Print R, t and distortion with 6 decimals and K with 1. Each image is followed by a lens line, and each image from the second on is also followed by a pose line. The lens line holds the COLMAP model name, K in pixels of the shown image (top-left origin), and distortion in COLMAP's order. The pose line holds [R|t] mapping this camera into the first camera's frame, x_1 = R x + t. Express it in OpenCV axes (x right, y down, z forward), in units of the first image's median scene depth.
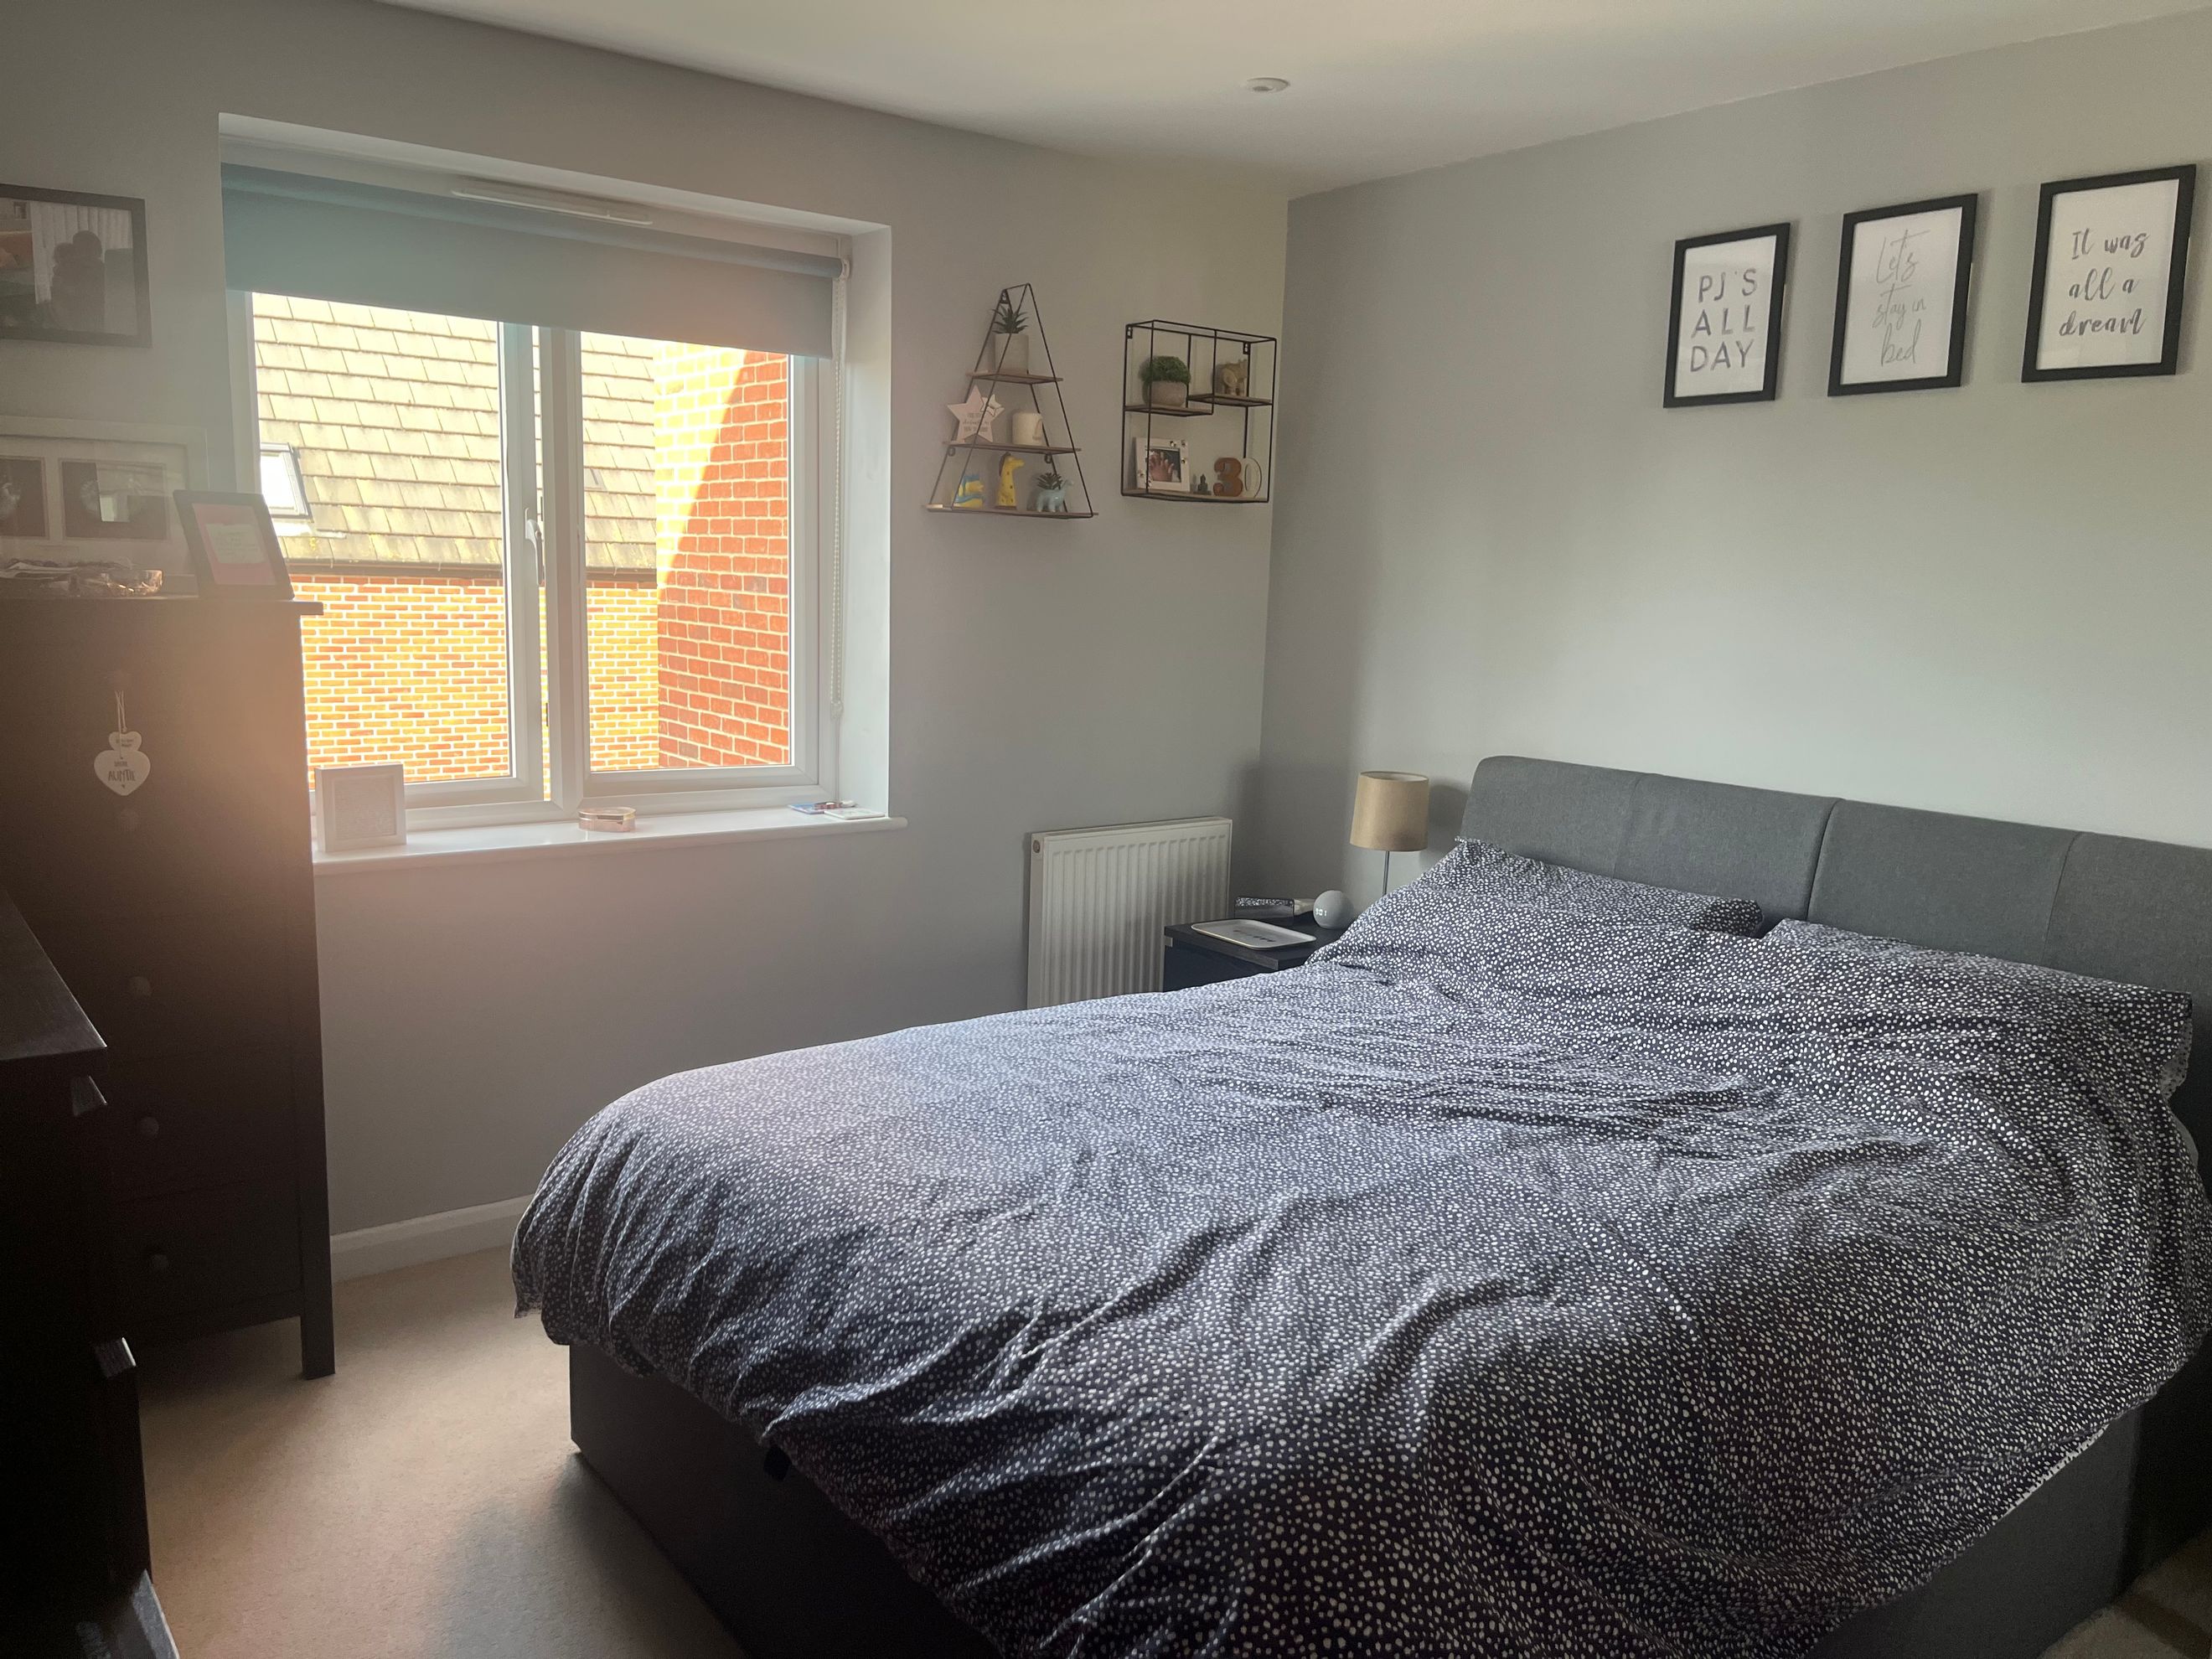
lens RADIAL K [[1664.7, 0, 1106.6], [0, 1664.7, 830.2], [0, 0, 1]] dist [0.074199, -0.096124]
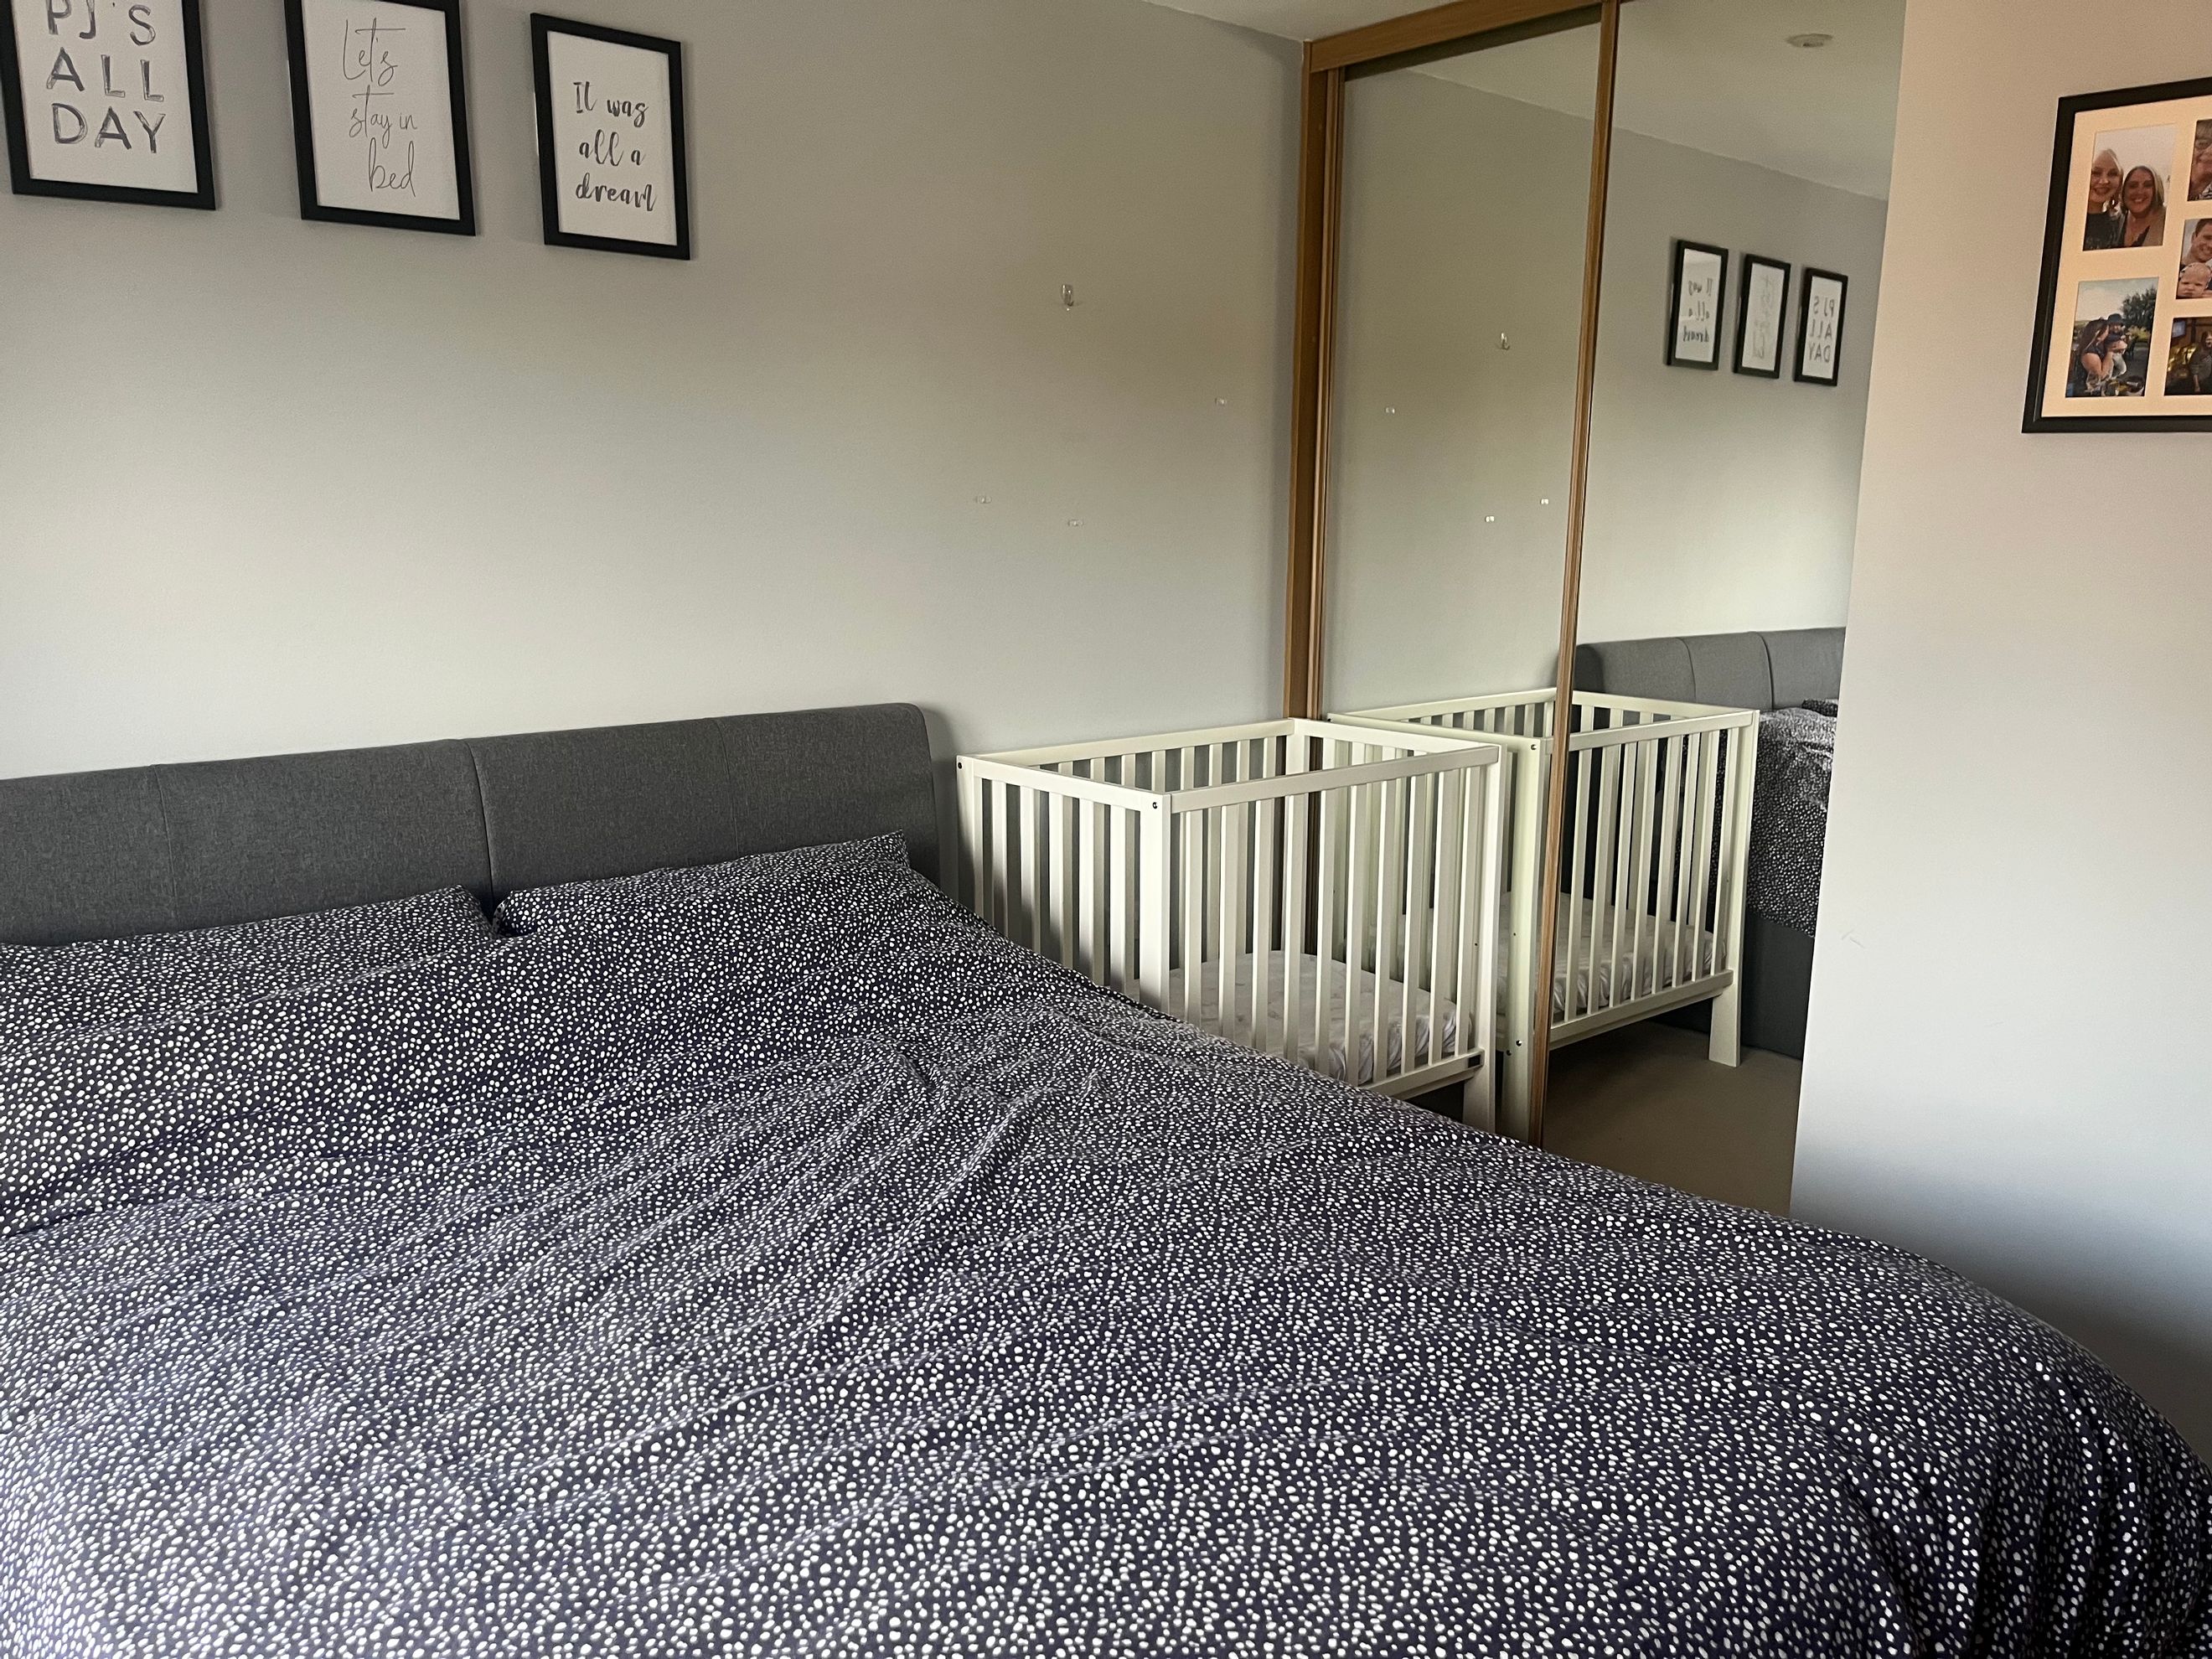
lens RADIAL K [[1664.7, 0, 1101.8], [0, 1664.7, 829.9], [0, 0, 1]] dist [0.074199, -0.096124]
pose [[-0.008777, -0.234171, 0.972156, -0.392833], [0.137522, 0.962673, 0.233129, -0.129000], [-0.990460, 0.135739, 0.023754, 0.705944]]
